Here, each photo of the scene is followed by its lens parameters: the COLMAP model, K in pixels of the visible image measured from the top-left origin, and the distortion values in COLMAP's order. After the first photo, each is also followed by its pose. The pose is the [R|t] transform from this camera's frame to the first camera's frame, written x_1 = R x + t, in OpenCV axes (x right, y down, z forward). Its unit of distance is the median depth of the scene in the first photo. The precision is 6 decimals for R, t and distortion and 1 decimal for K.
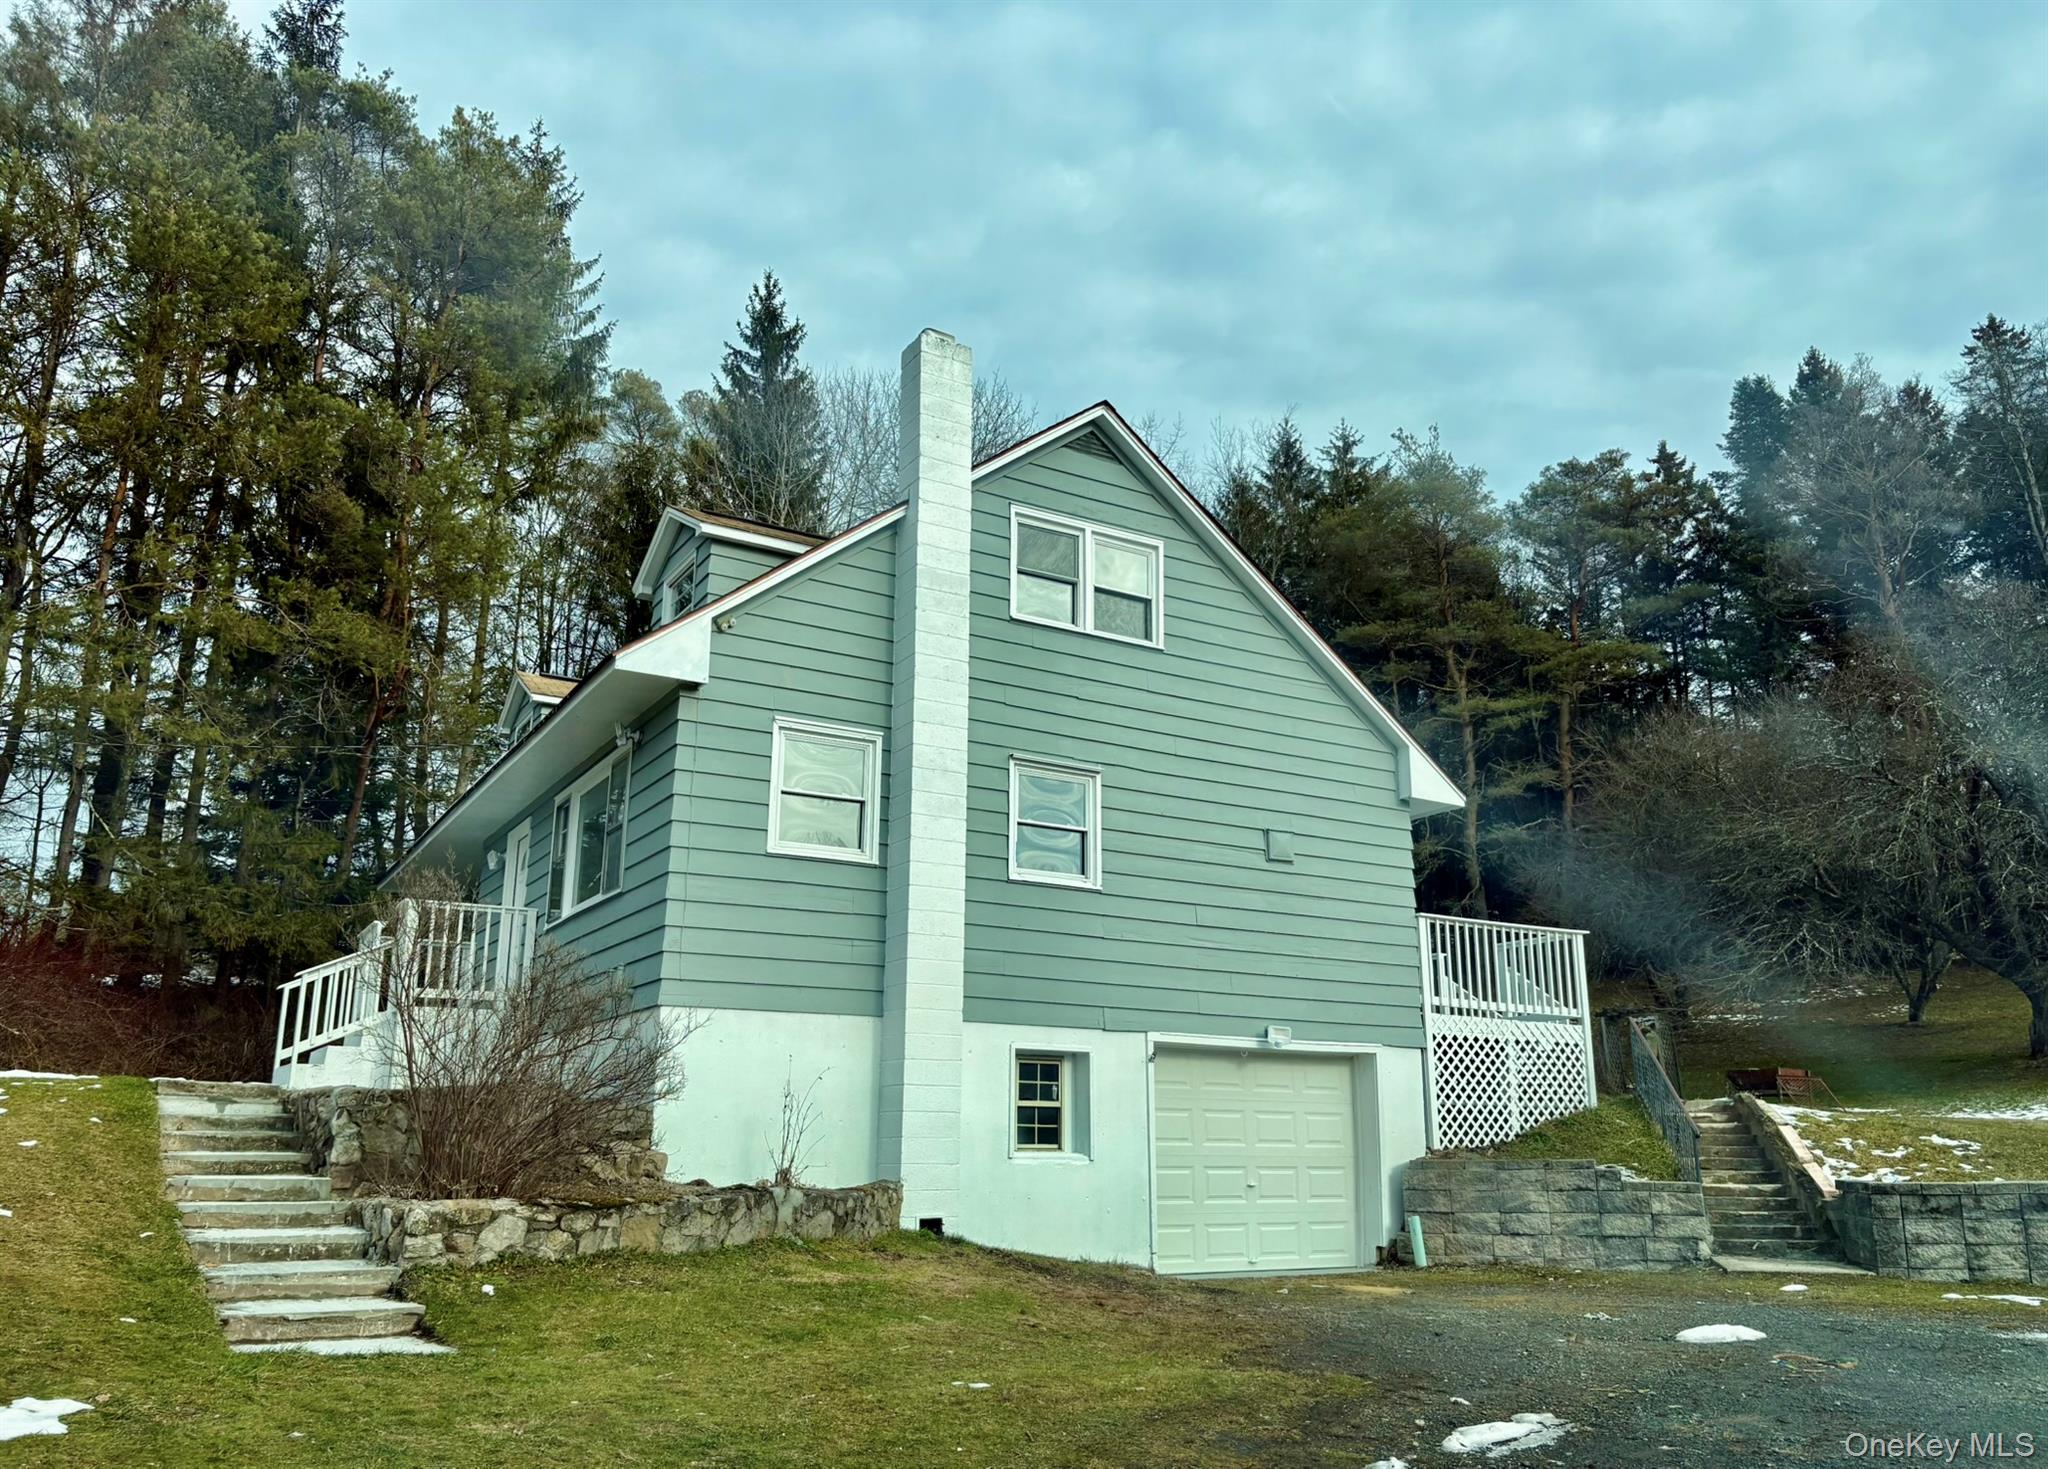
lens RADIAL K [[1543.3, 0, 1040.5], [0, 1543.3, 760.3], [0, 0, 1]] dist [0.051583, -0.059445]
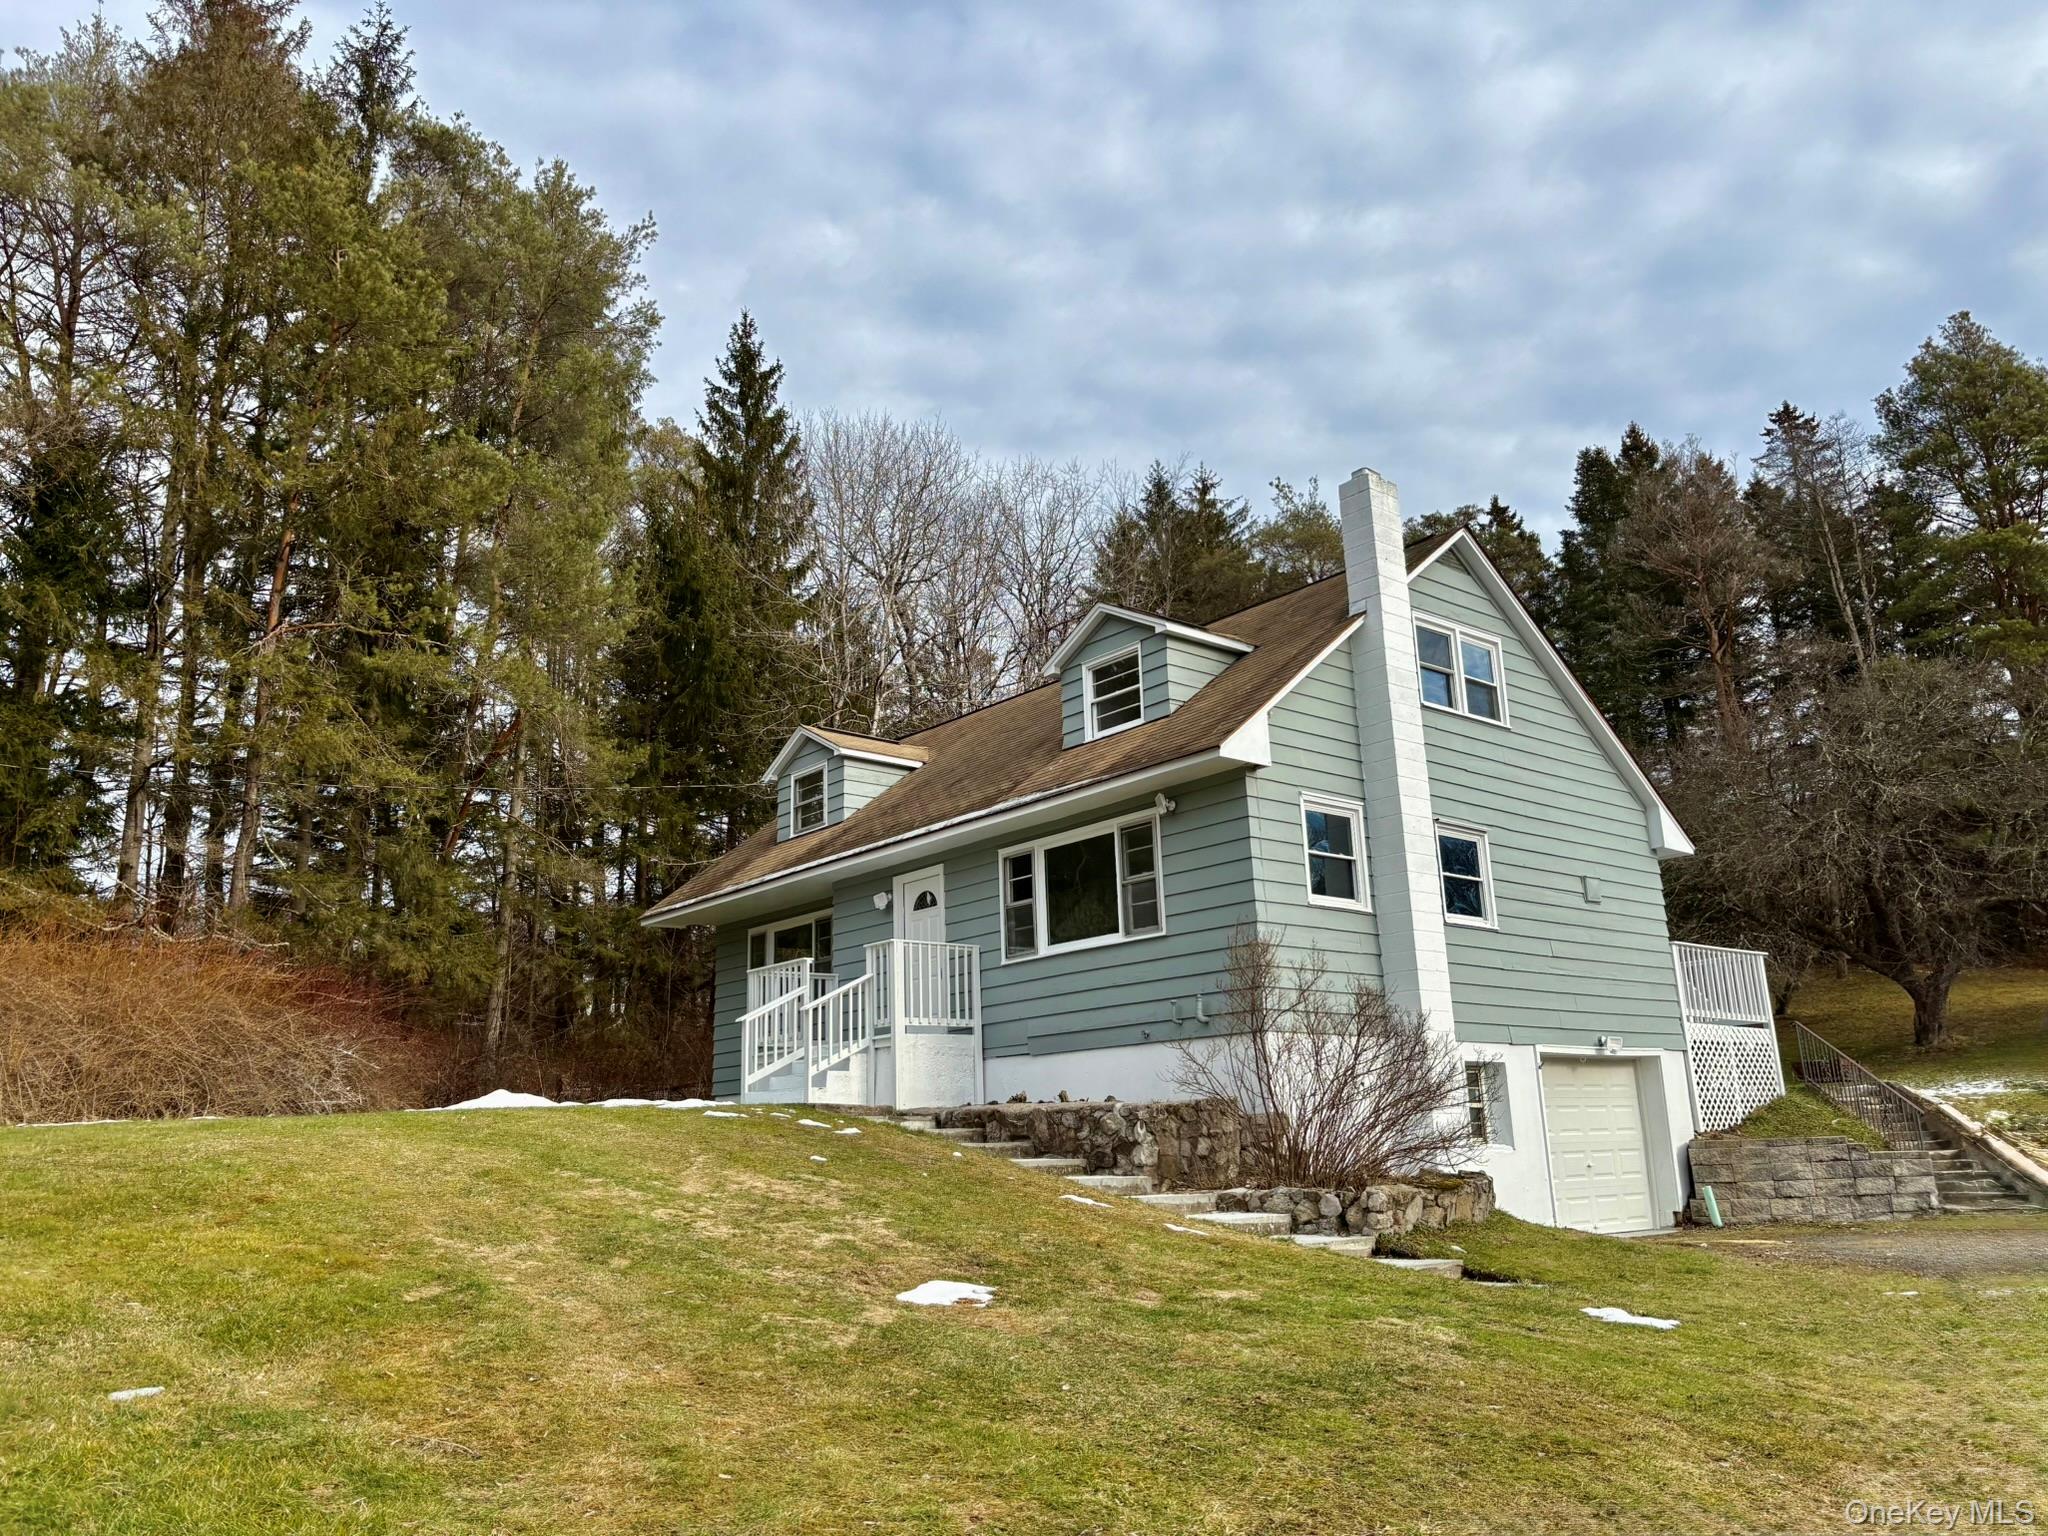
lens RADIAL K [[1539.1, 0, 1019.7], [0, 1539.1, 759.5], [0, 0, 1]] dist [0.048711, -0.057661]
pose [[0.985533, 0.006615, 0.169352, -0.499087], [-0.005831, 0.999970, -0.005125, -0.038475], [-0.169380, 0.004064, 0.985542, -0.133241]]
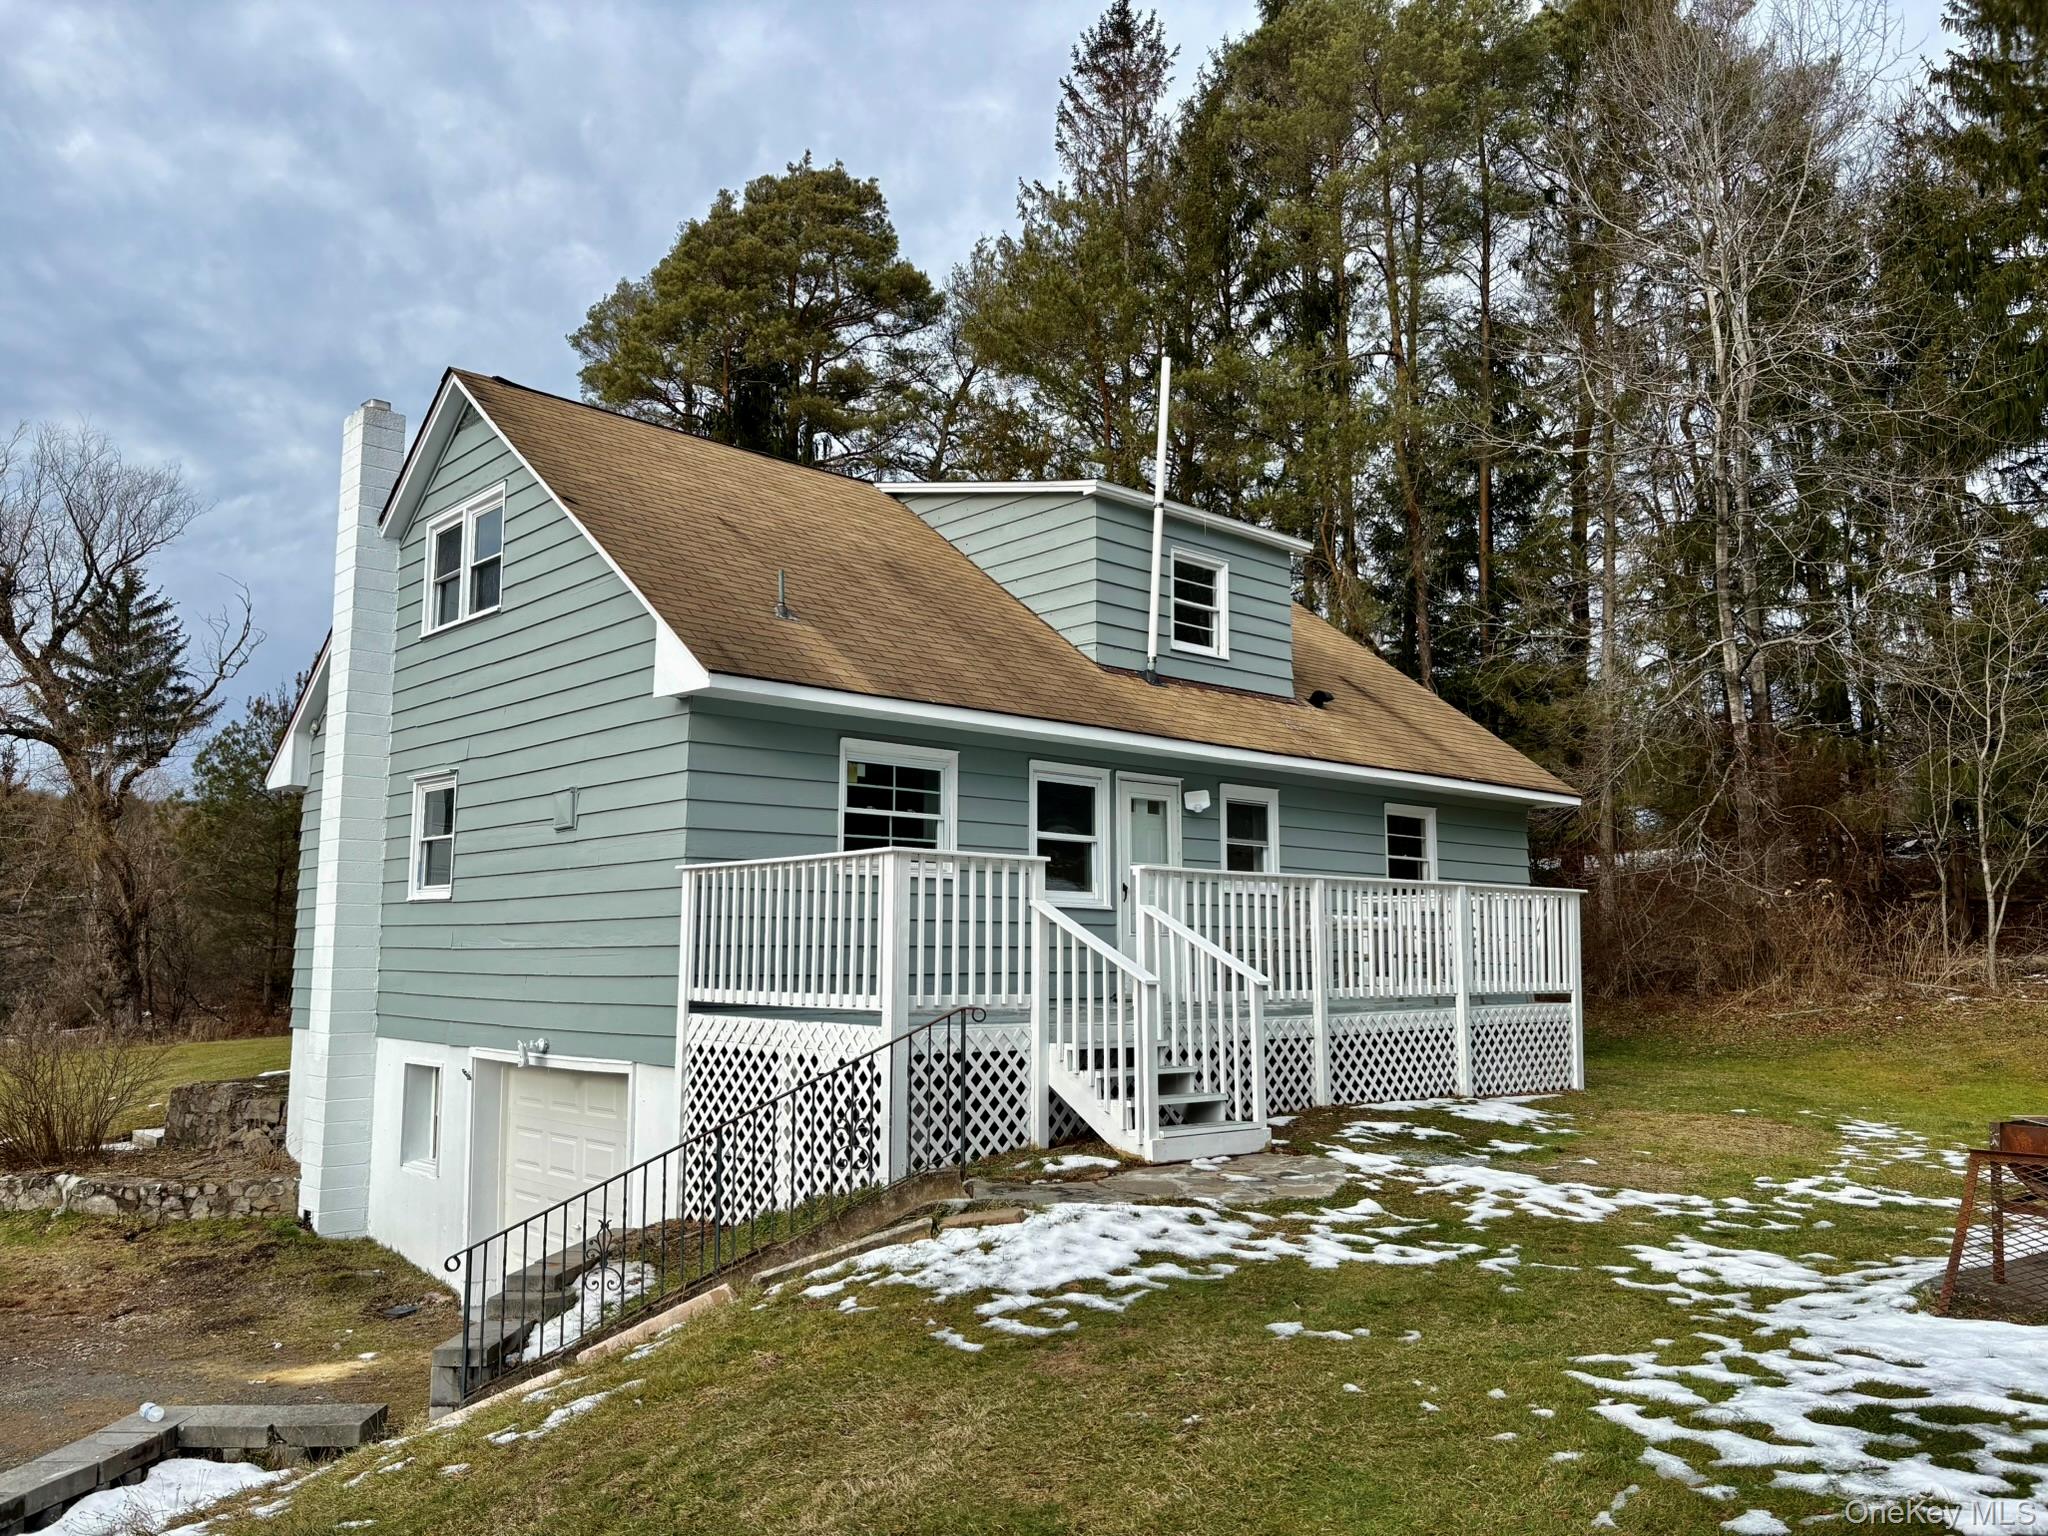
lens RADIAL K [[1532.3, 0, 998.5], [0, 1532.3, 768.8], [0, 0, 1]] dist [0.045847, -0.052026]
pose [[0.199200, -0.124916, -0.971965, 0.960700], [0.243373, 0.967074, -0.074409, 0.147117], [0.949257, -0.221727, 0.223043, 1.033331]]
